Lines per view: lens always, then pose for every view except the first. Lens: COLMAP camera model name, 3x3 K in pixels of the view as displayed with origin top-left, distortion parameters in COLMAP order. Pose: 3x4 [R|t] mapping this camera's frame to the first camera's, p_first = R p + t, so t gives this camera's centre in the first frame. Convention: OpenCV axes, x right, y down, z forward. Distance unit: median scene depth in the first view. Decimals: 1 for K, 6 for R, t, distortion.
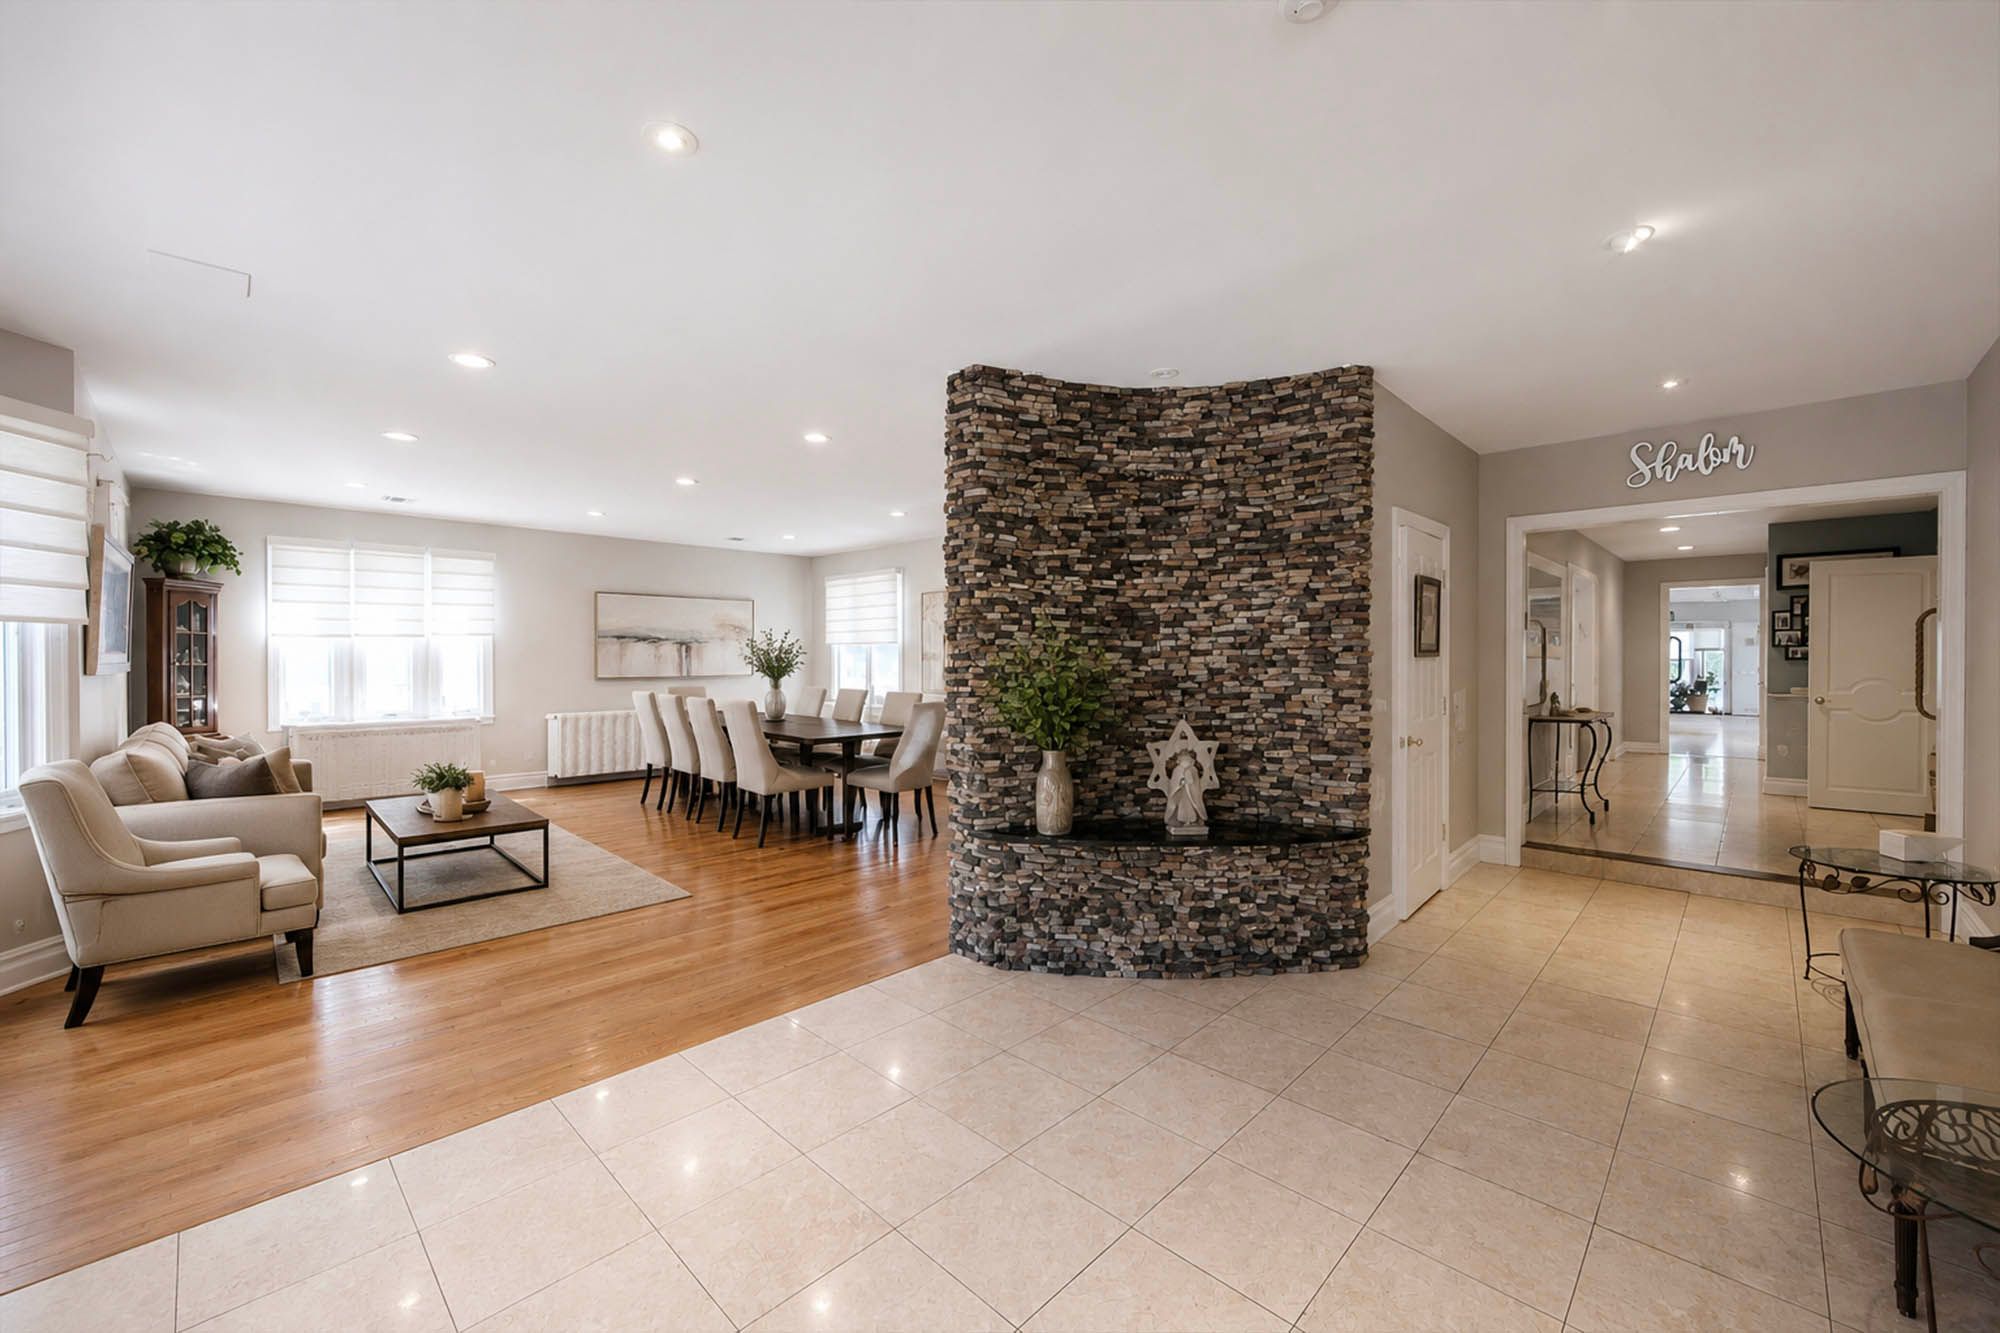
lens RADIAL K [[786.6, 0, 1010.0], [0, 786.6, 656.3], [0, 0, 1]] dist [-0.003065, -0.000486]
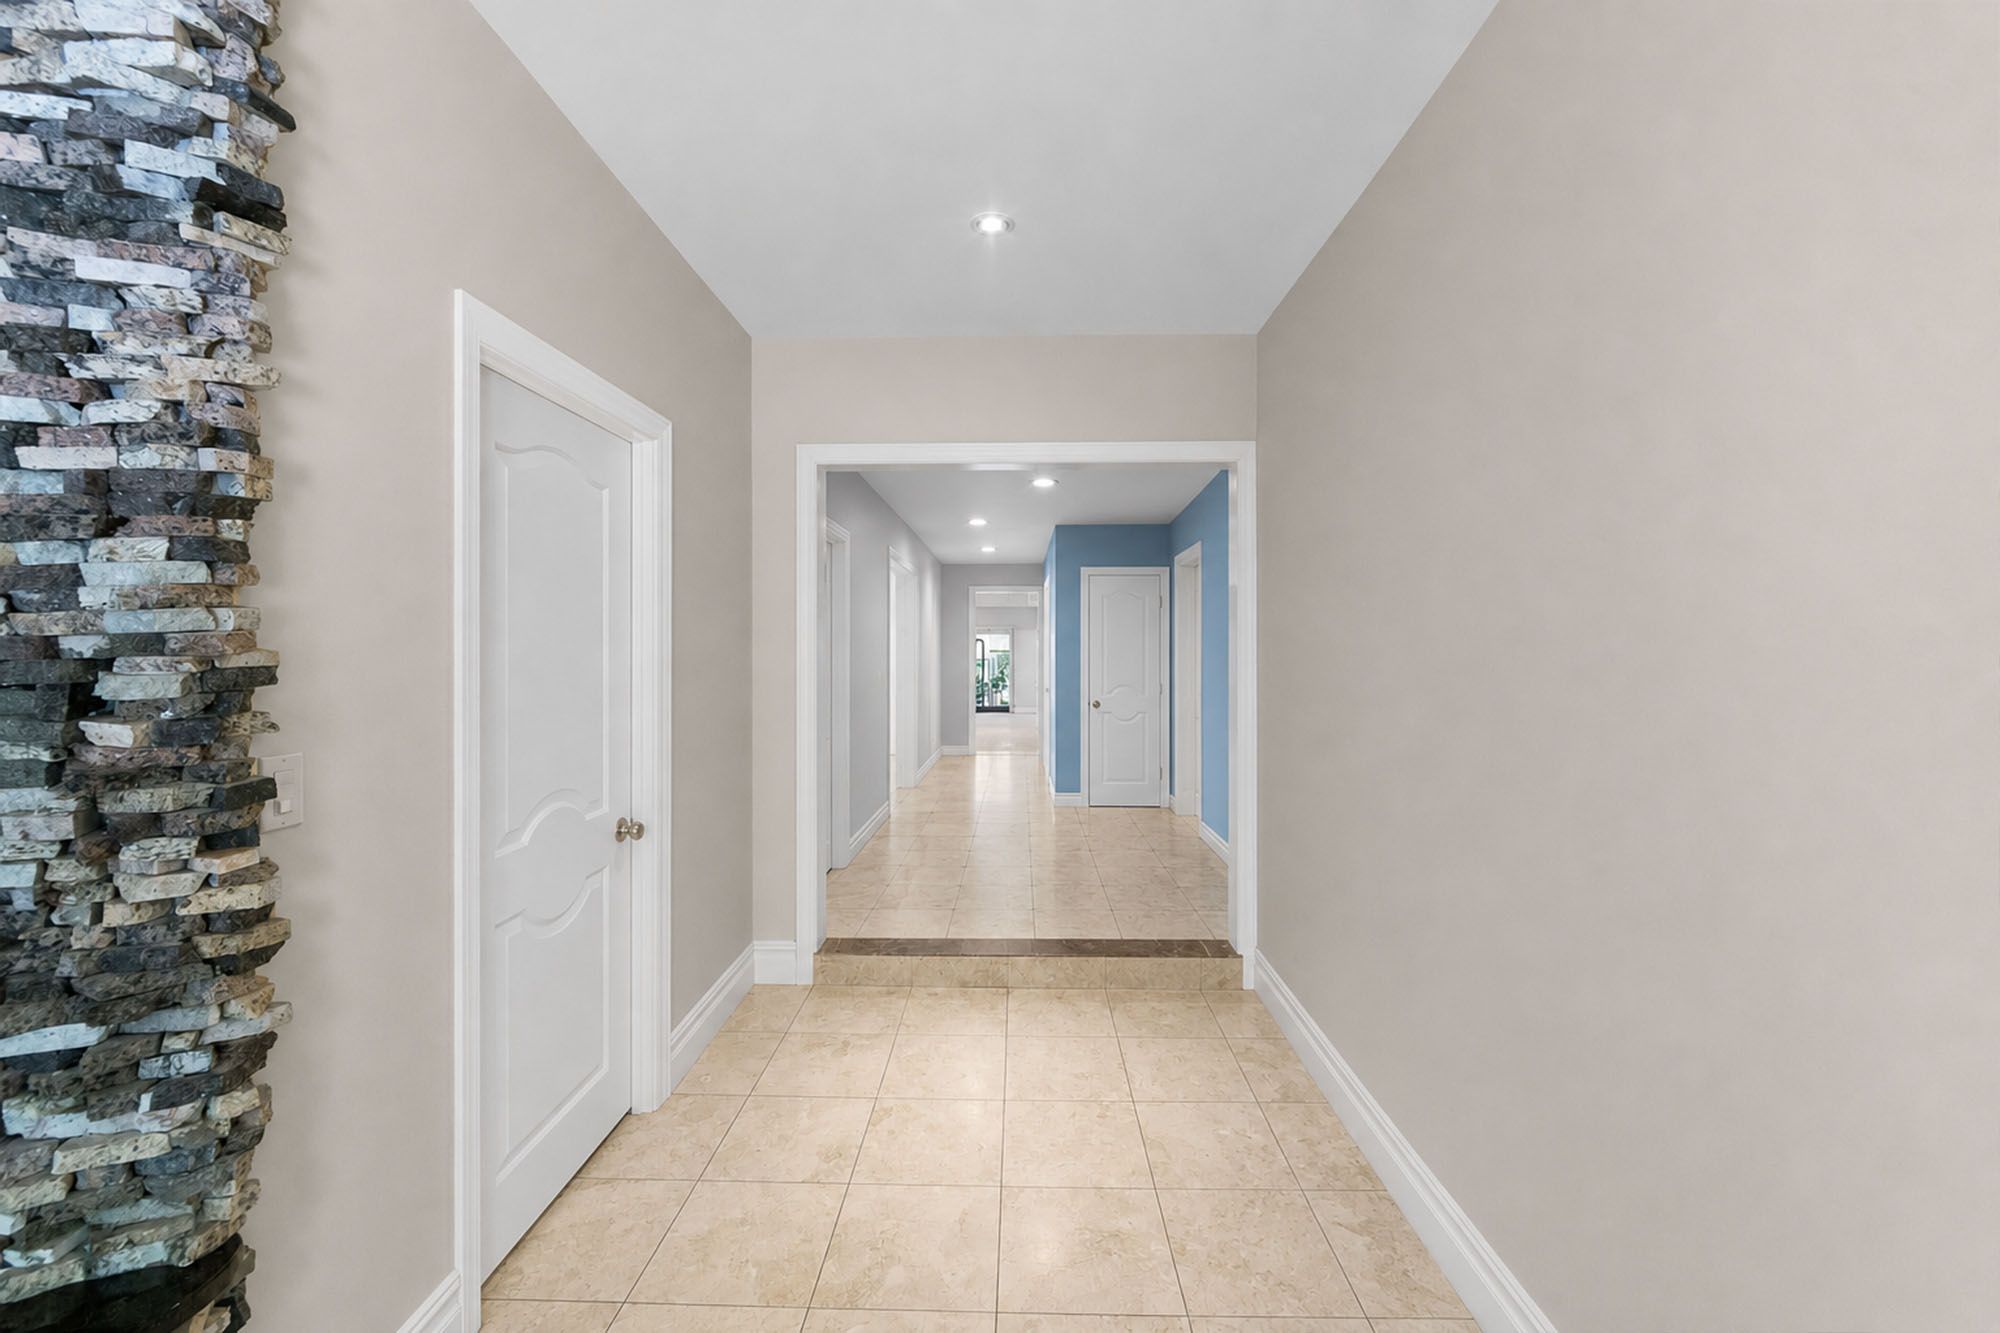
lens RADIAL K [[786.6, 0, 1001.3], [0, 786.6, 659.7], [0, 0, 1]] dist [-0.003065, -0.000486]
pose [[0.740715, -0.003108, 0.671812, 0.456763], [0.001611, 0.999995, 0.002850, -0.003735], [-0.671817, -0.001029, 0.740716, 0.568489]]
